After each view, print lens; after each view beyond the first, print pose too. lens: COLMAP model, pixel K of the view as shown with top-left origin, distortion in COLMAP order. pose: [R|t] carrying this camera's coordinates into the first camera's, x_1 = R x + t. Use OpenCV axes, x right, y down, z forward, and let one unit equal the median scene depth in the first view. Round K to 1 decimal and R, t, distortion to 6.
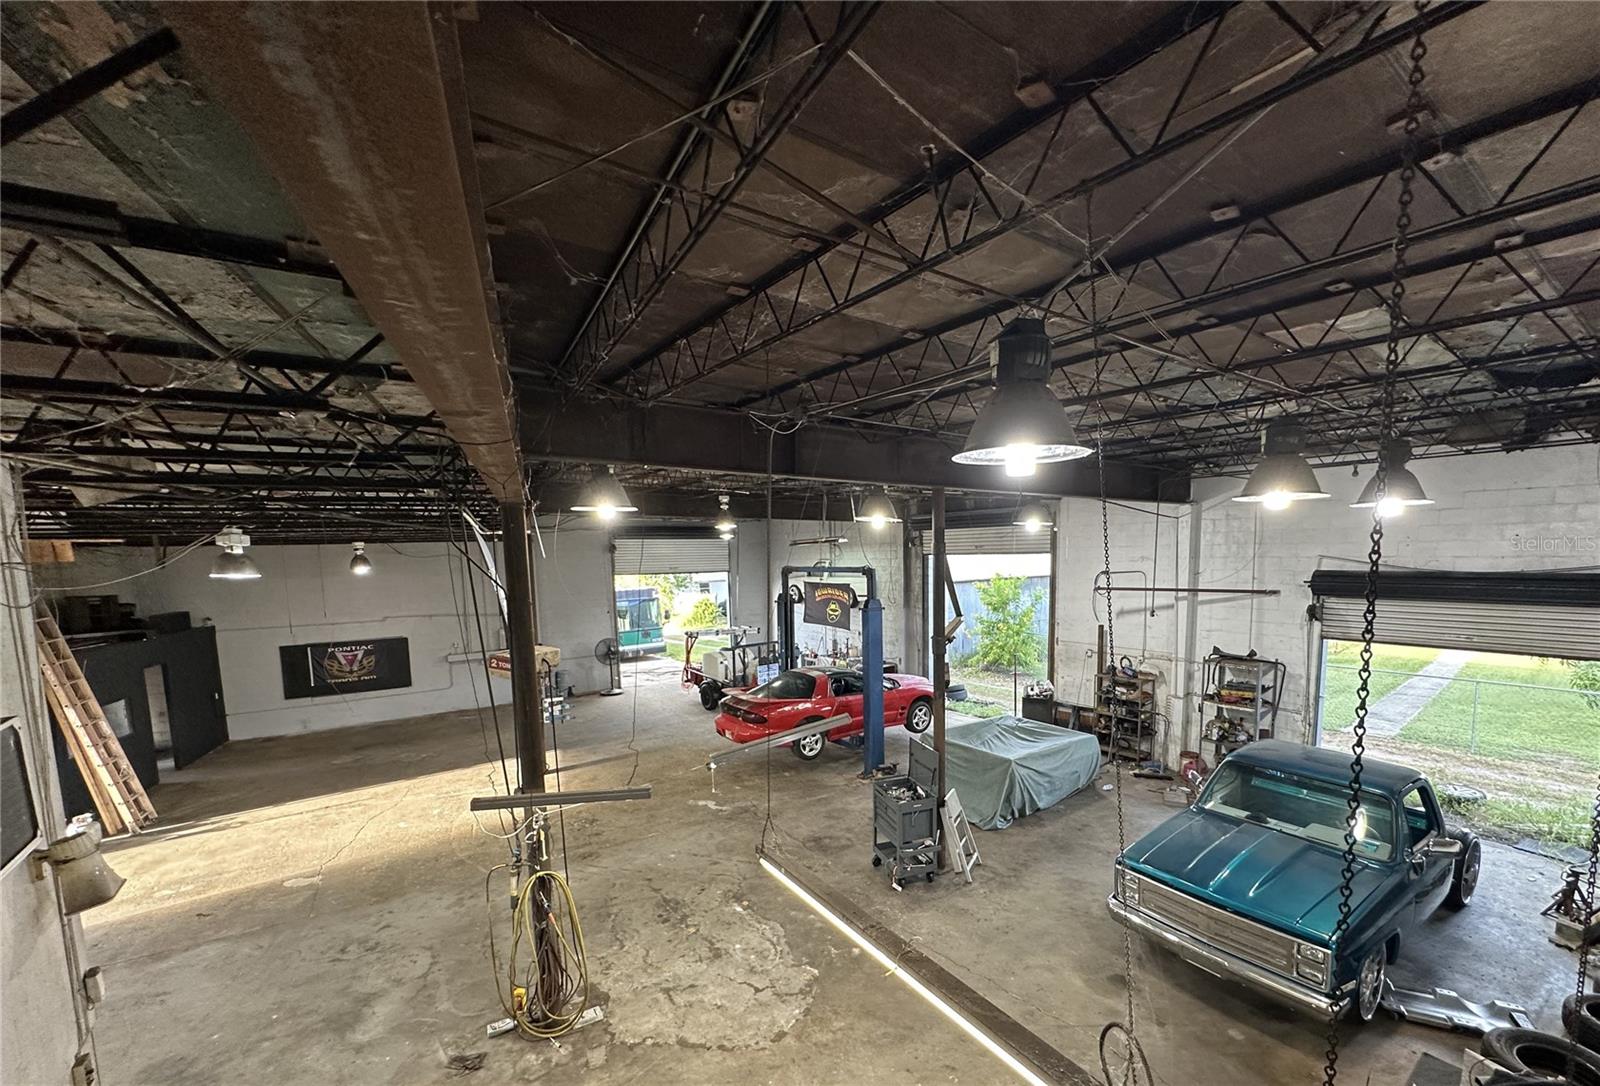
lens RADIAL K [[677.4, 0, 839.8], [0, 677.4, 627.9], [0, 0, 1]] dist [-0.001408, -0.000170]
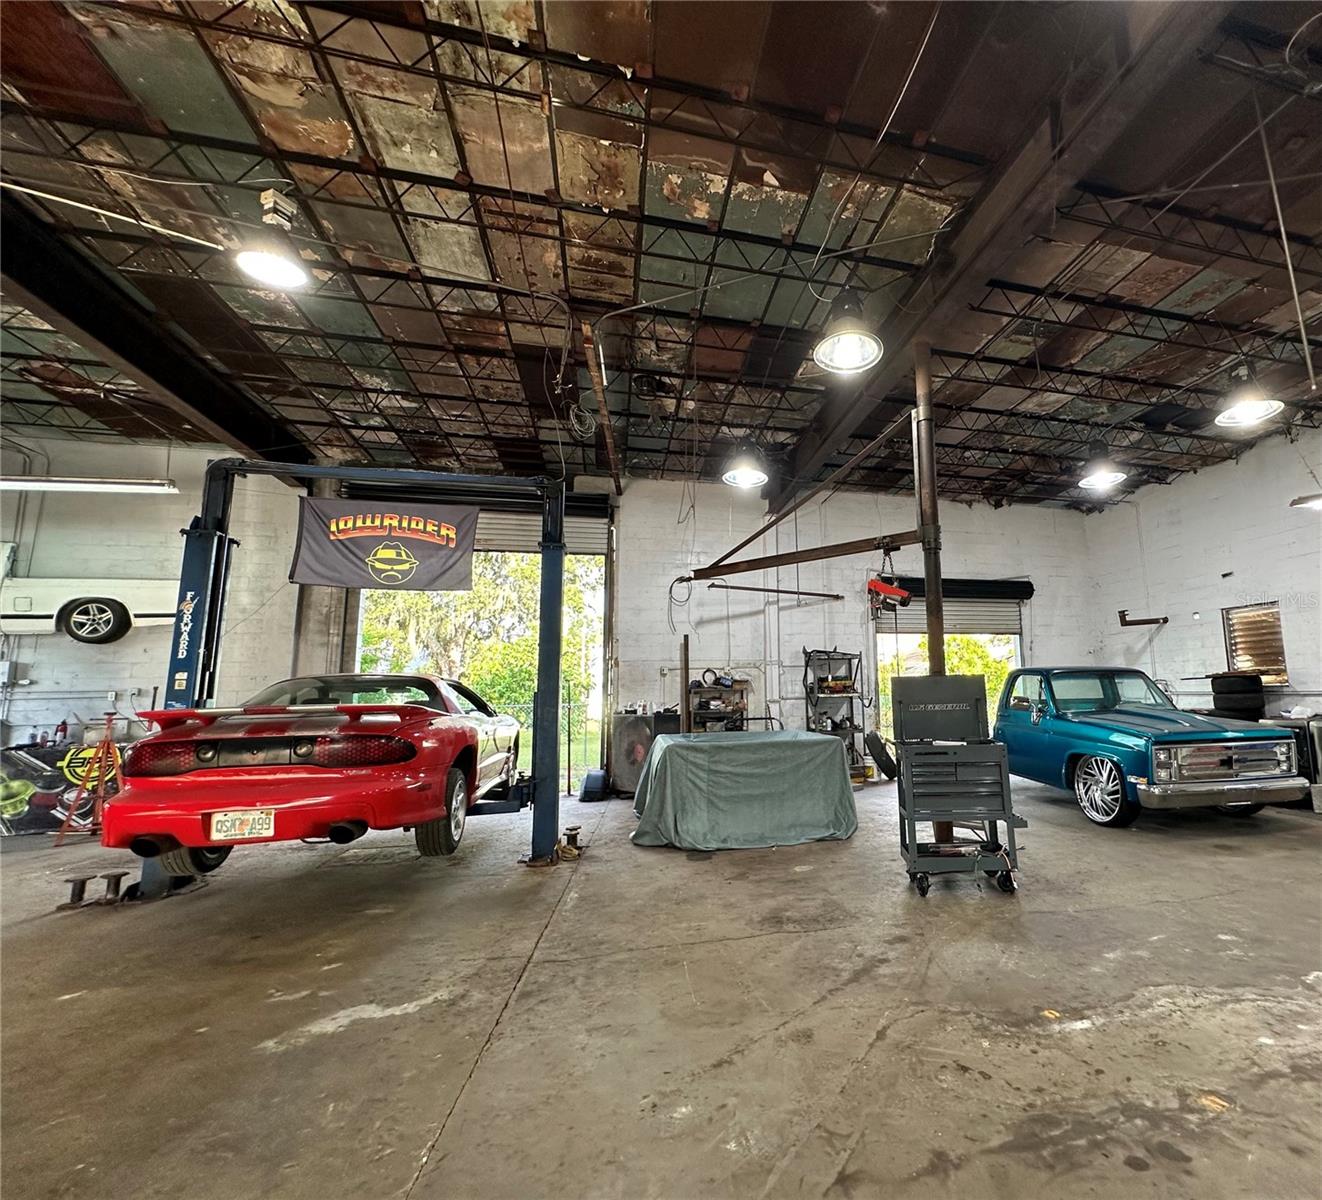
lens RADIAL K [[643.1, 0, 796.7], [0, 643.1, 601.2], [0, 0, 1]] dist [-0.001817, -0.000546]
pose [[0.352978, 0.141734, 0.924834, -0.423657], [0.120660, 0.973310, -0.195215, 0.164108], [-0.927819, 0.180497, 0.326455, 0.710274]]
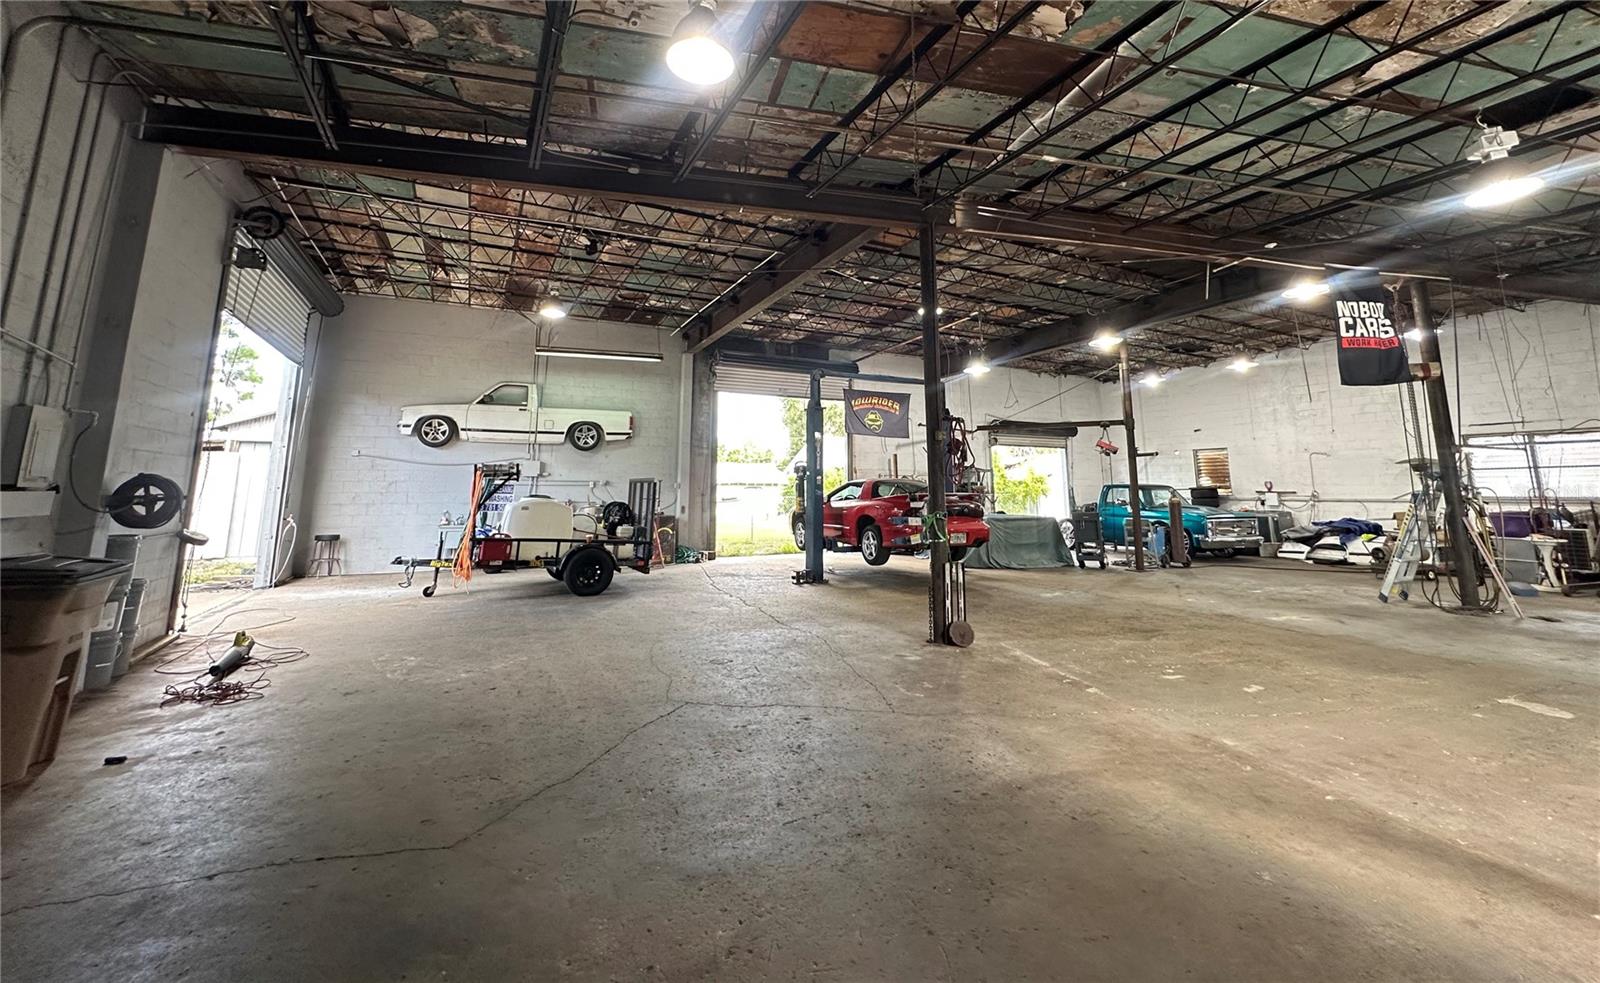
lens RADIAL K [[642.2, 0, 799.0], [0, 642.2, 382.0], [0, 0, 1]] dist [-0.001773, 0.000295]
pose [[0.177482, 0.184121, 0.966747, -1.174779], [0.105463, 0.973127, -0.204698, 0.123511], [-0.978457, 0.138286, 0.153295, 1.184546]]
